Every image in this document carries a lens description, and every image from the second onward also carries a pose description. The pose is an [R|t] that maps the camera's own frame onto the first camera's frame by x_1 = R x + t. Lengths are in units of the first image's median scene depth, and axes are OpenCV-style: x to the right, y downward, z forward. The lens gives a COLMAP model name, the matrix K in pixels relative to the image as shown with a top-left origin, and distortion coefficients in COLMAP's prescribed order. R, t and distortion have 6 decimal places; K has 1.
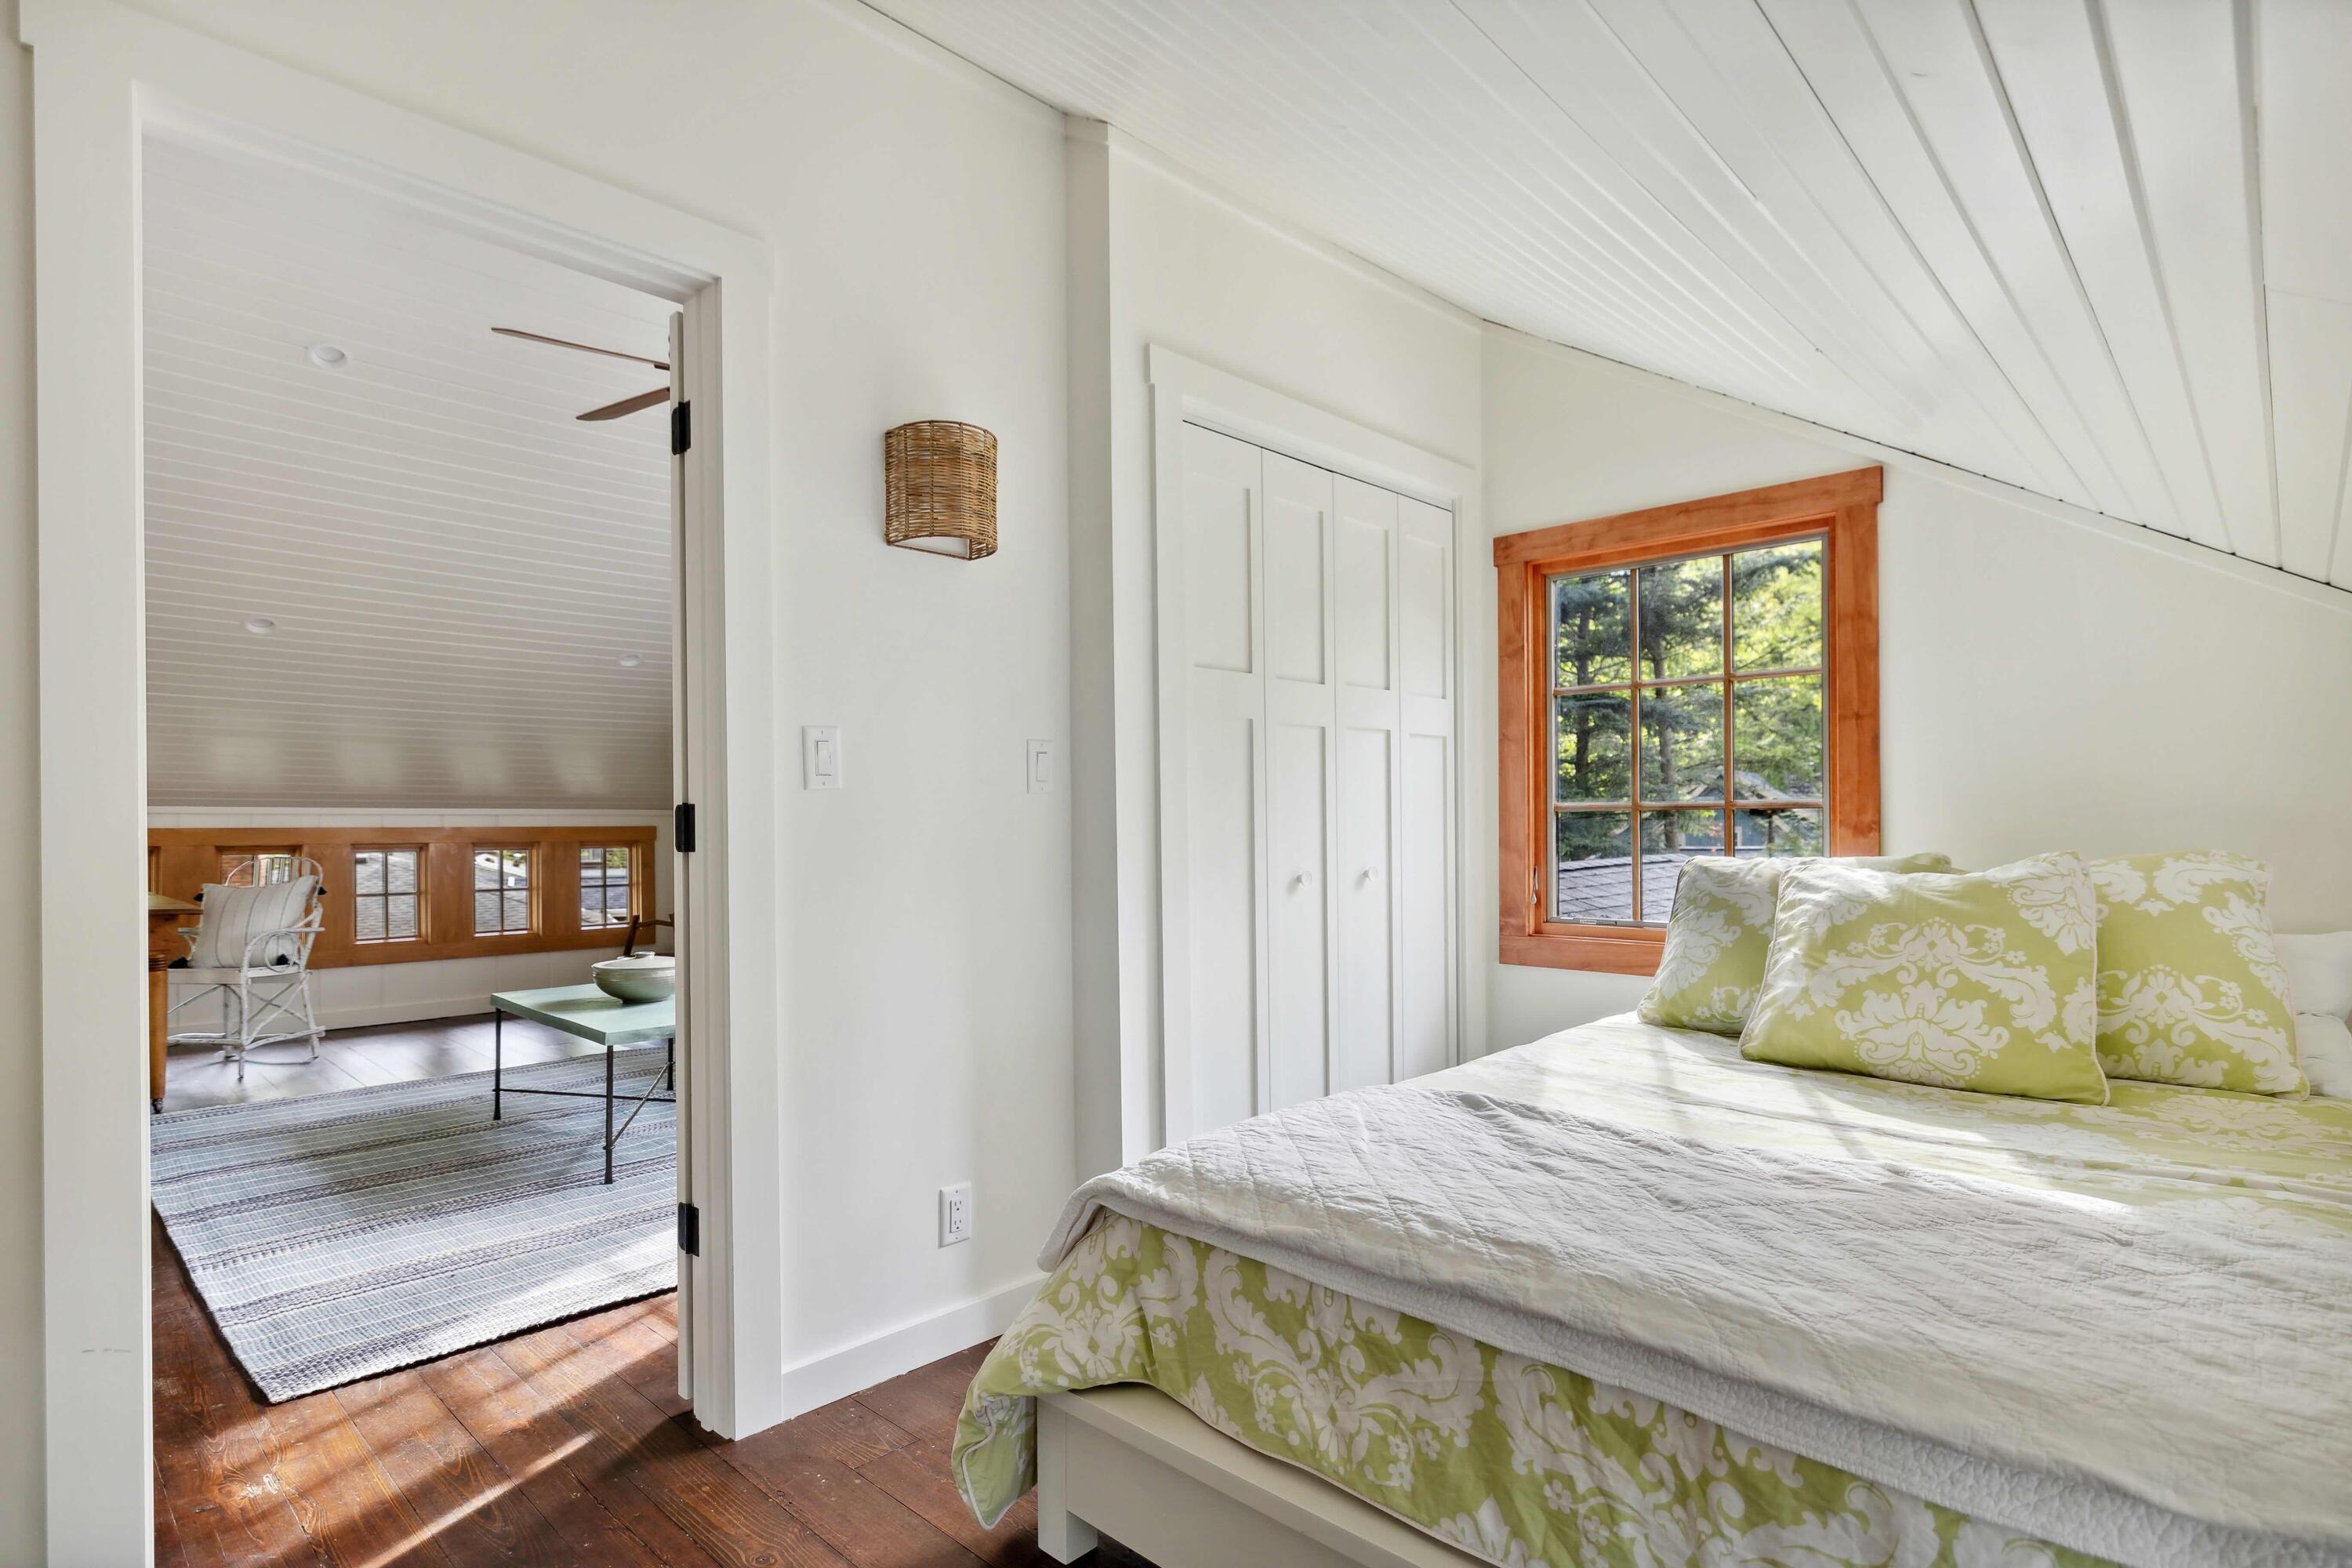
lens RADIAL K [[1176.1, 0, 1183.7], [0, 1176.1, 815.0], [0, 0, 1]] dist [-0.003365, -0.000209]
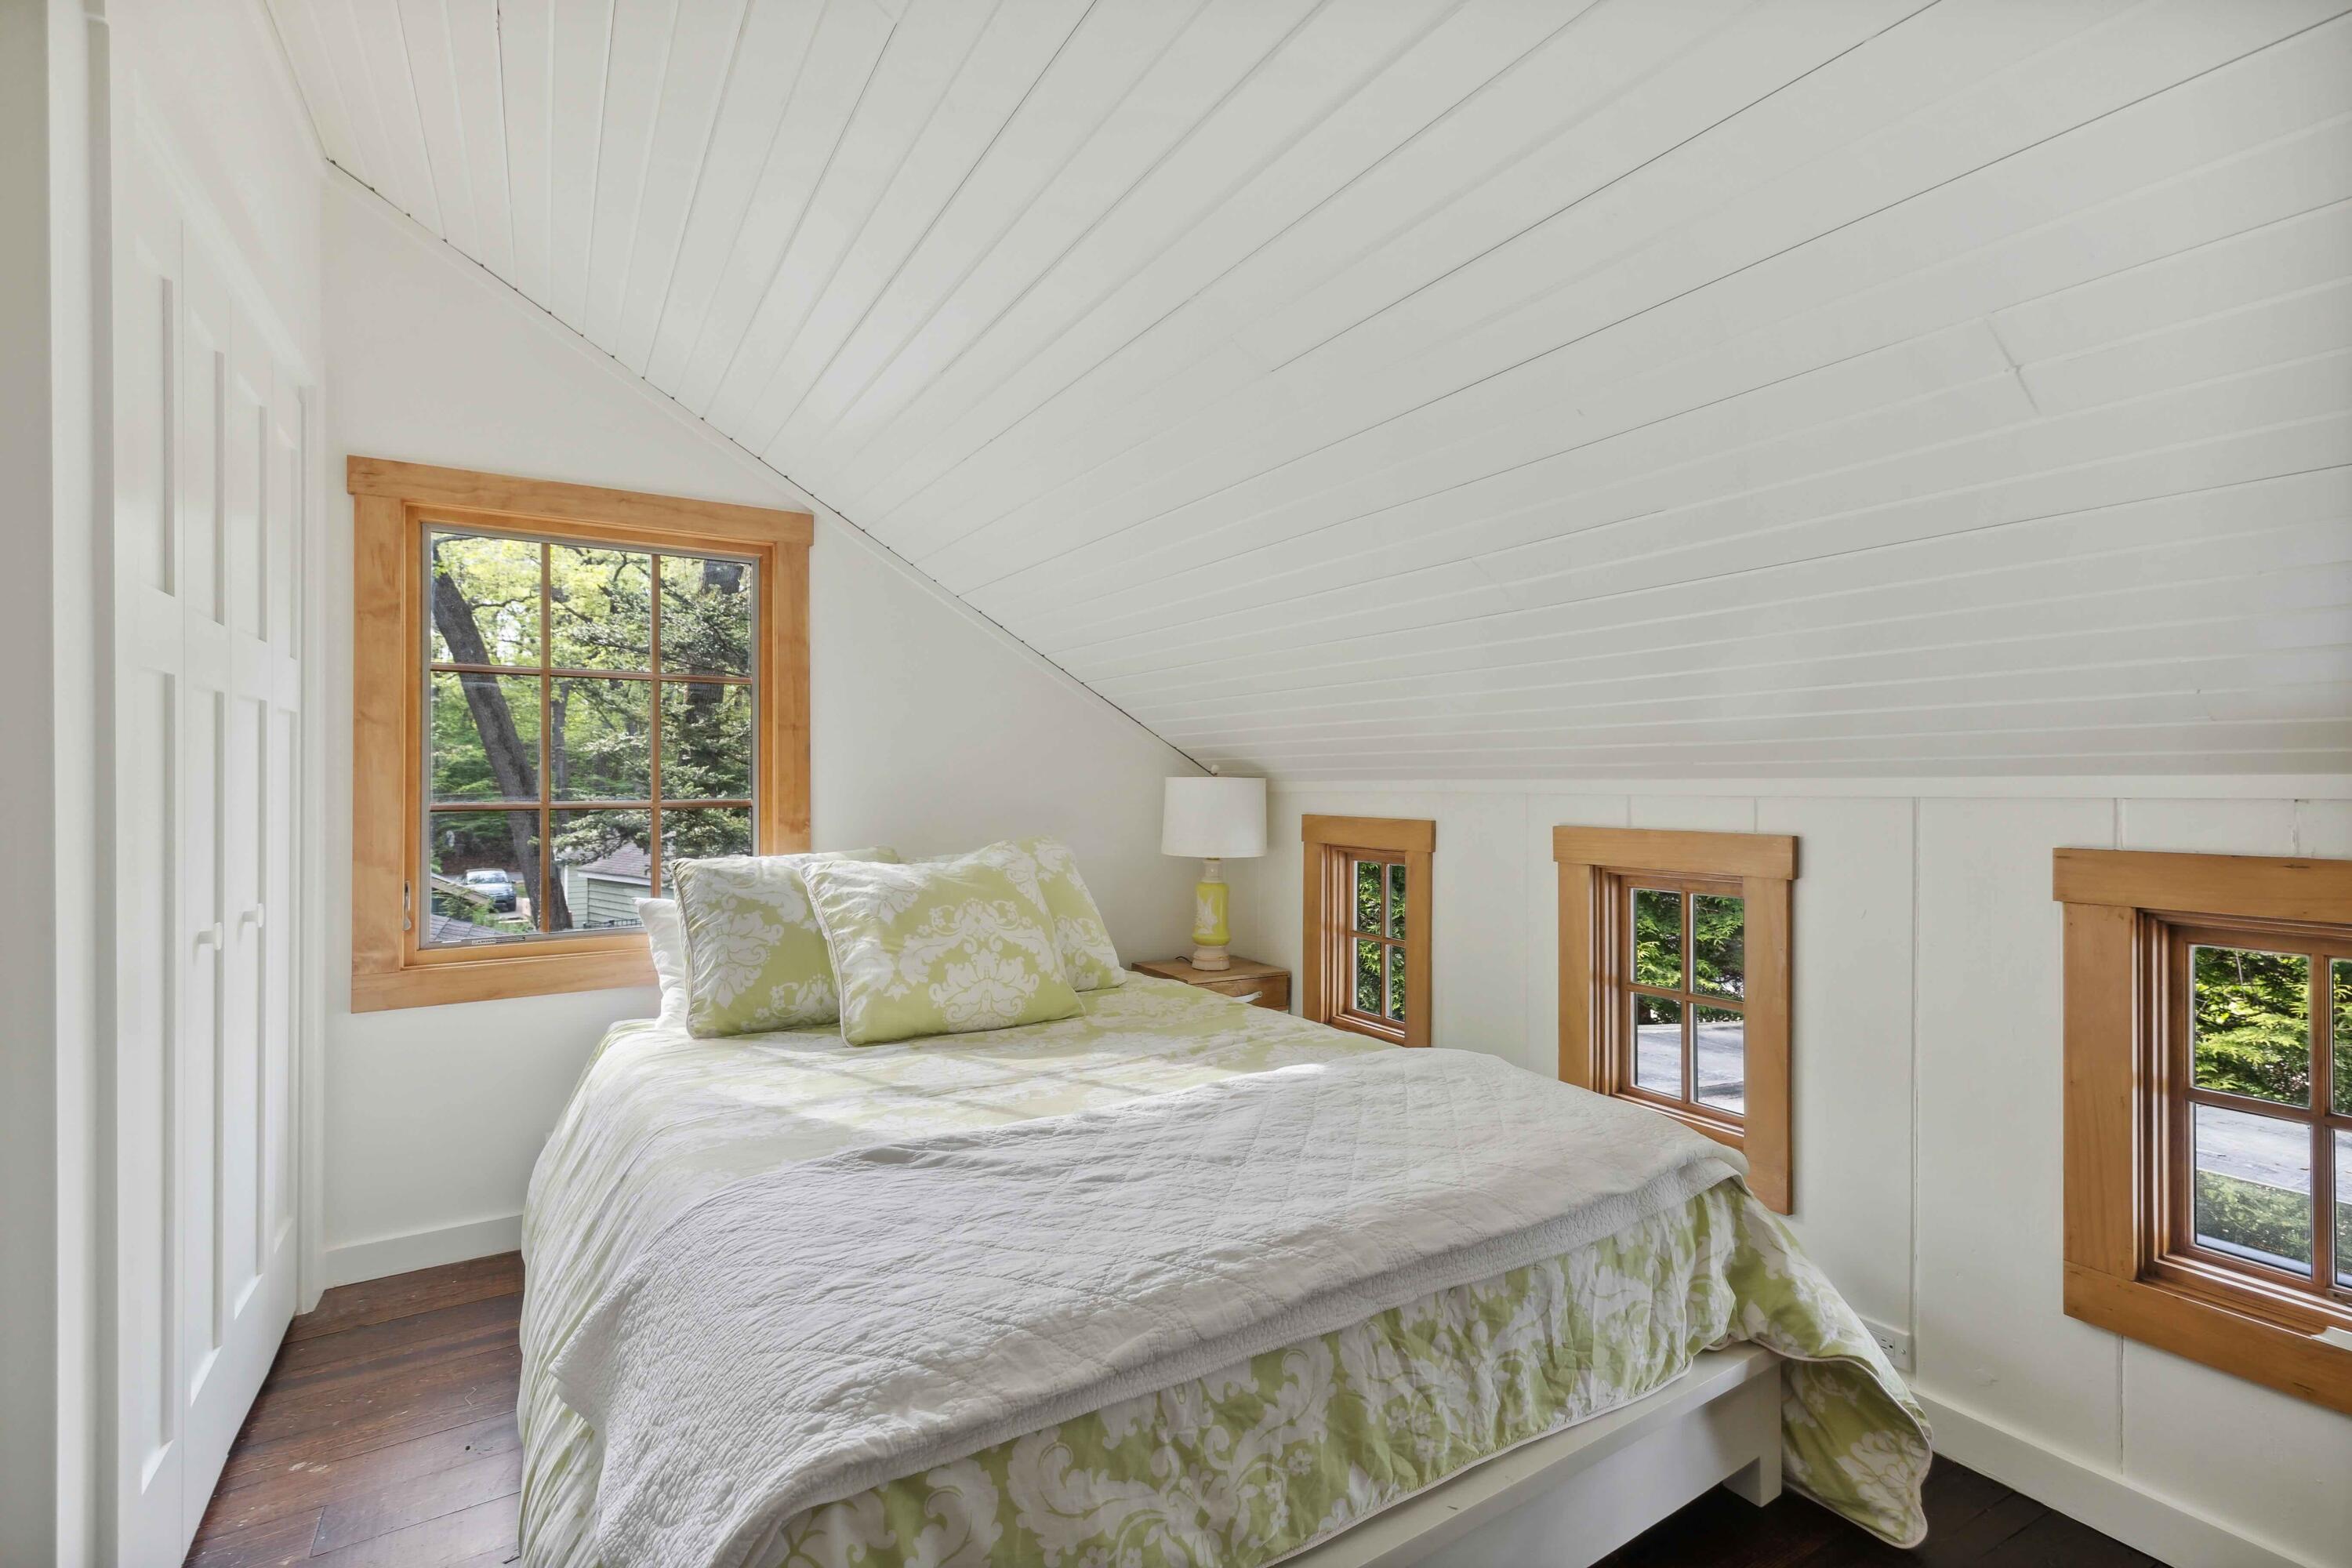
lens RADIAL K [[1043.2, 0, 1180.8], [0, 1043.2, 768.8], [0, 0, 1]] dist [0.002903, 0.000249]
pose [[0.250530, 0.018023, 0.967941, -0.583175], [-0.002483, 0.999835, -0.017974, -0.048566], [-0.968106, 0.002099, 0.250534, 0.703766]]
